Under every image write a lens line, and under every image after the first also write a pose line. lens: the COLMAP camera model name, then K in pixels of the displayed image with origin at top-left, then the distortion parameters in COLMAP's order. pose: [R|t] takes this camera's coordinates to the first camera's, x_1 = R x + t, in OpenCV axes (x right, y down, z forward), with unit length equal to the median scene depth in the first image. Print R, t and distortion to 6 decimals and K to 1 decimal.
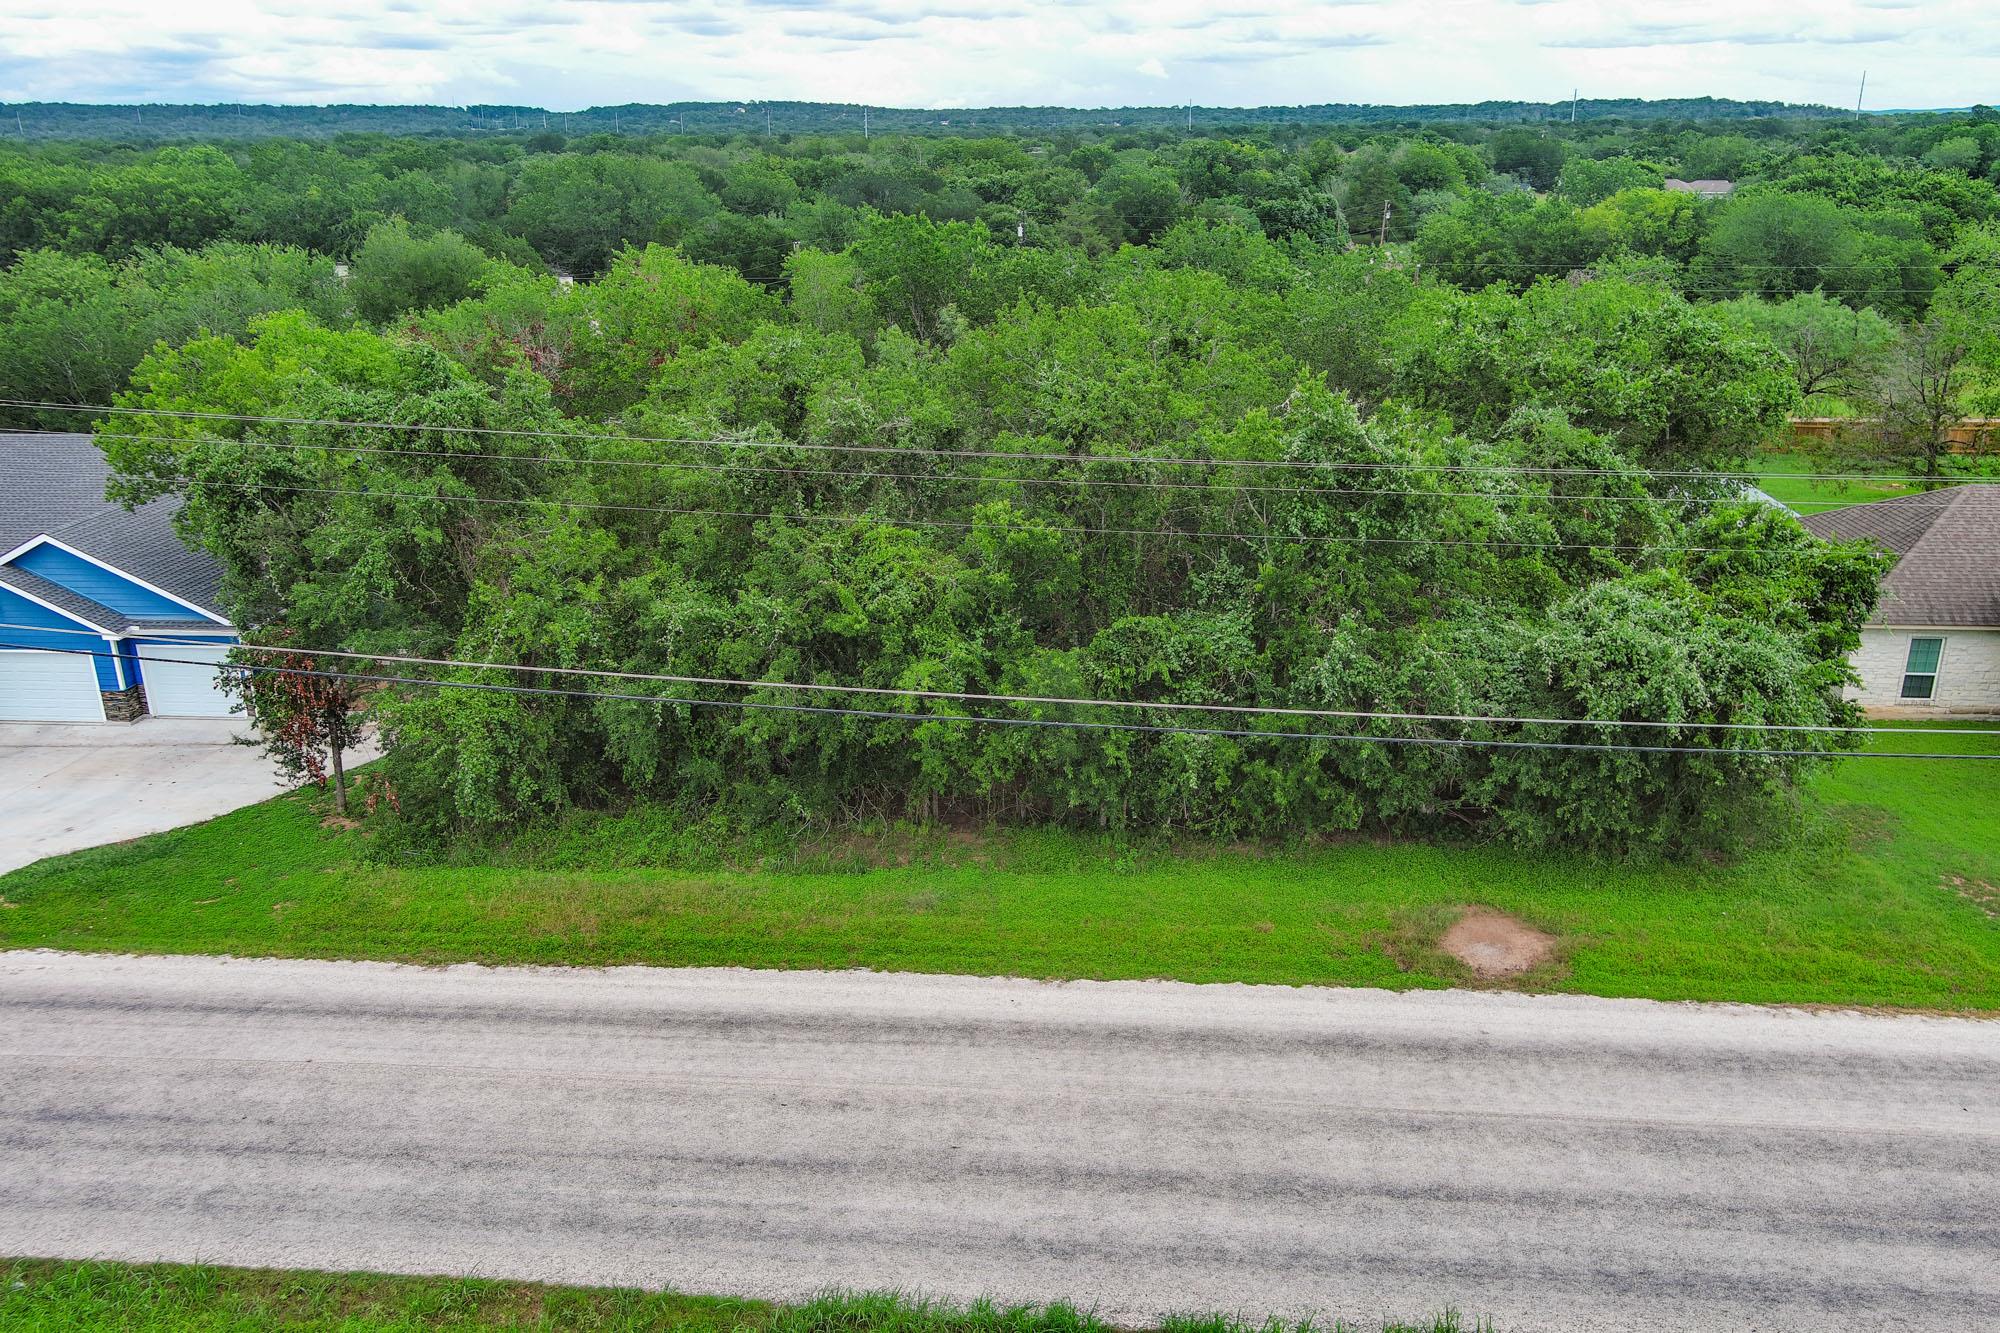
lens RADIAL K [[1553.2, 0, 994.2], [0, 1553.2, 672.3], [0, 0, 1]] dist [0.023140, -0.017381]
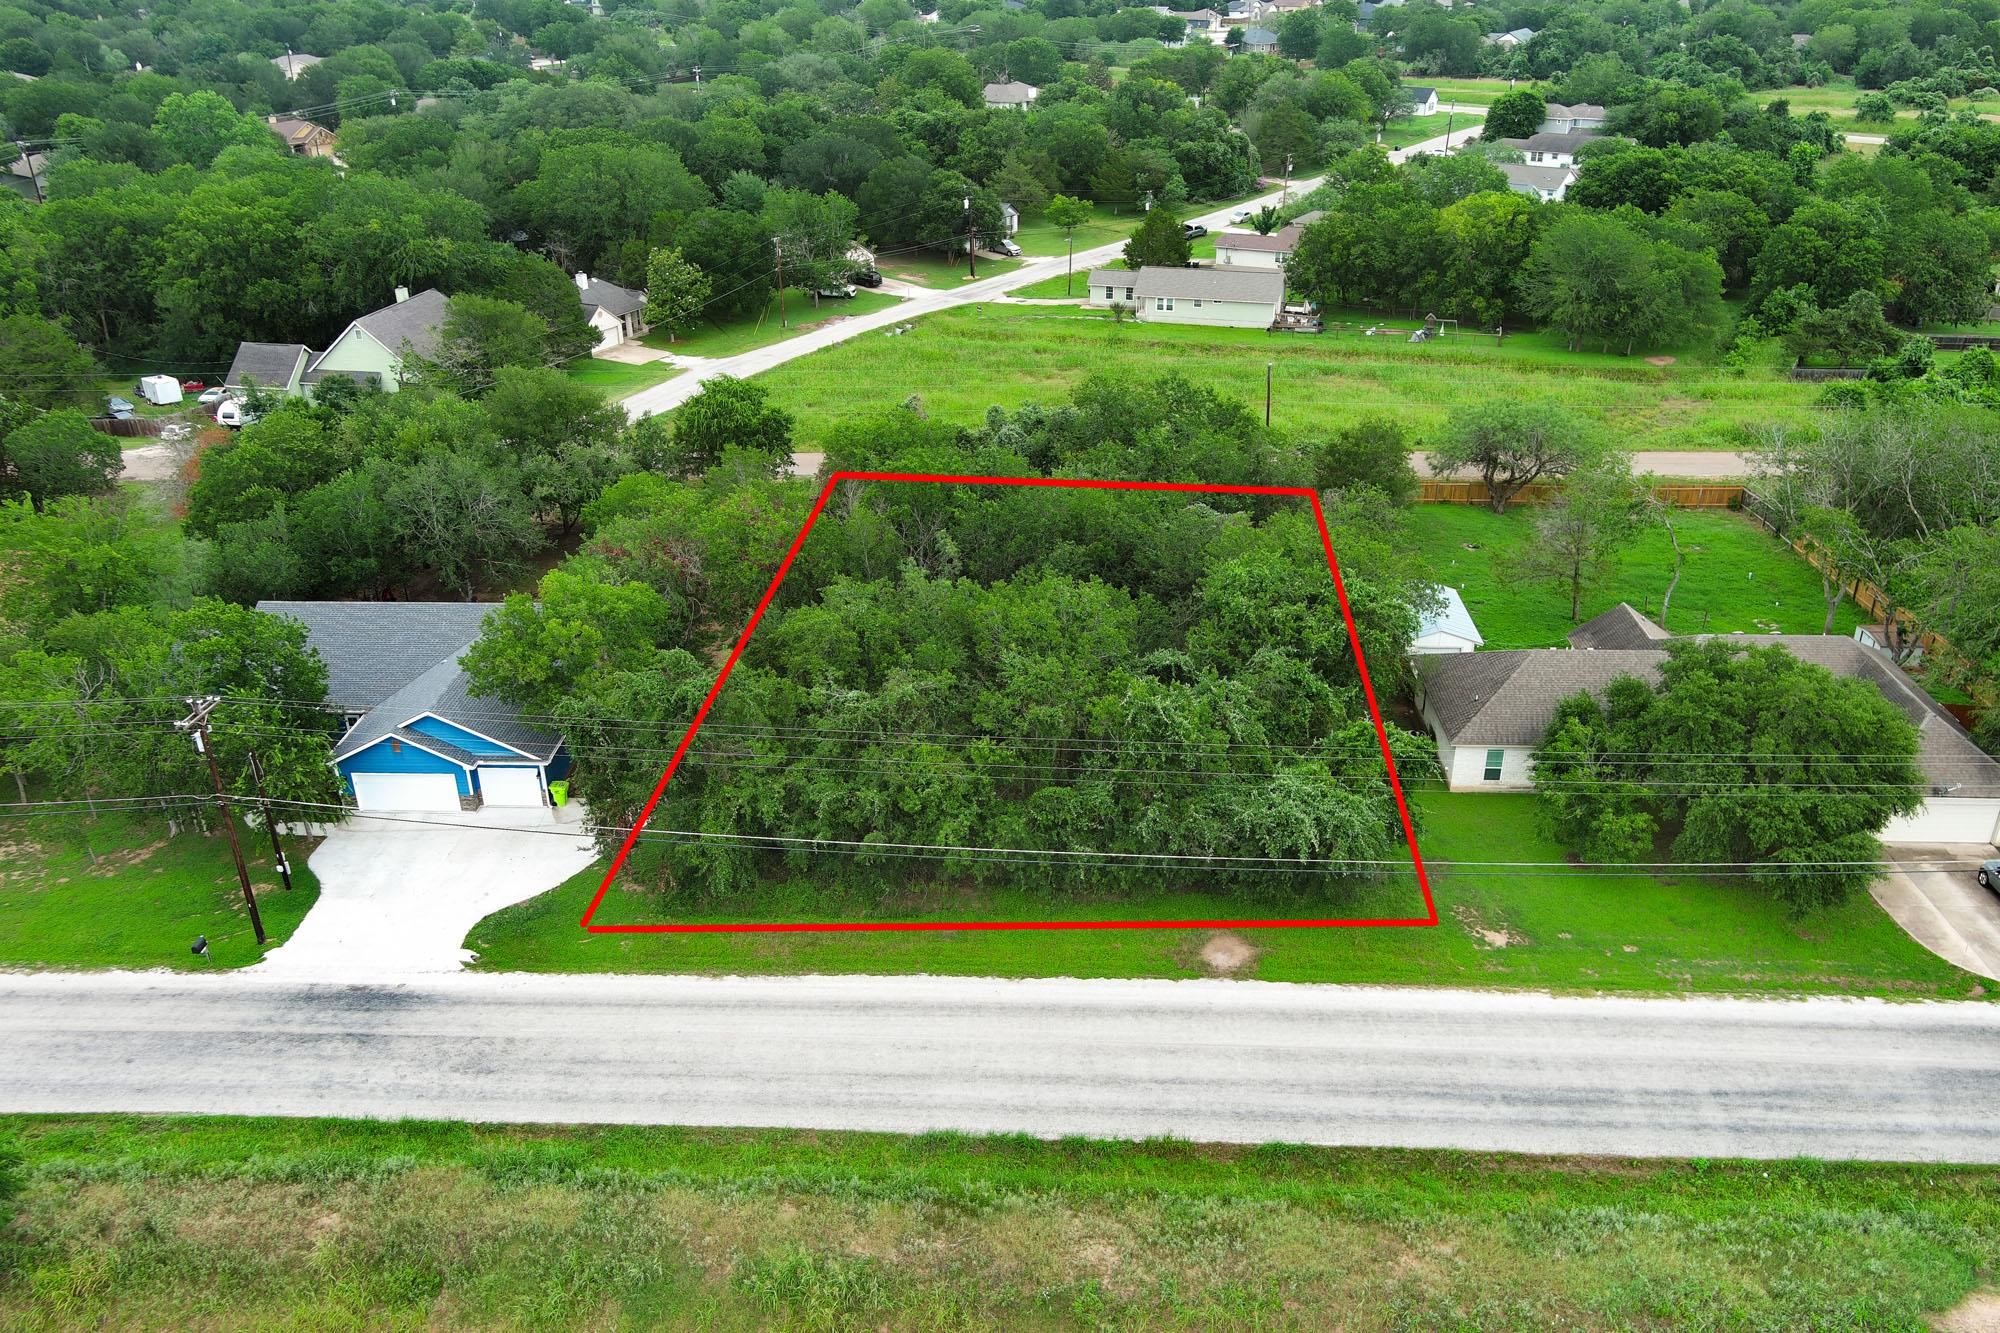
lens RADIAL K [[1553.2, 0, 996.0], [0, 1553.2, 671.6], [0, 0, 1]] dist [0.023140, -0.017381]
pose [[0.999161, -0.019380, 0.036085, -0.052588], [0.014854, 0.992455, 0.121705, -0.447083], [-0.038172, -0.121067, 0.991910, -0.983635]]
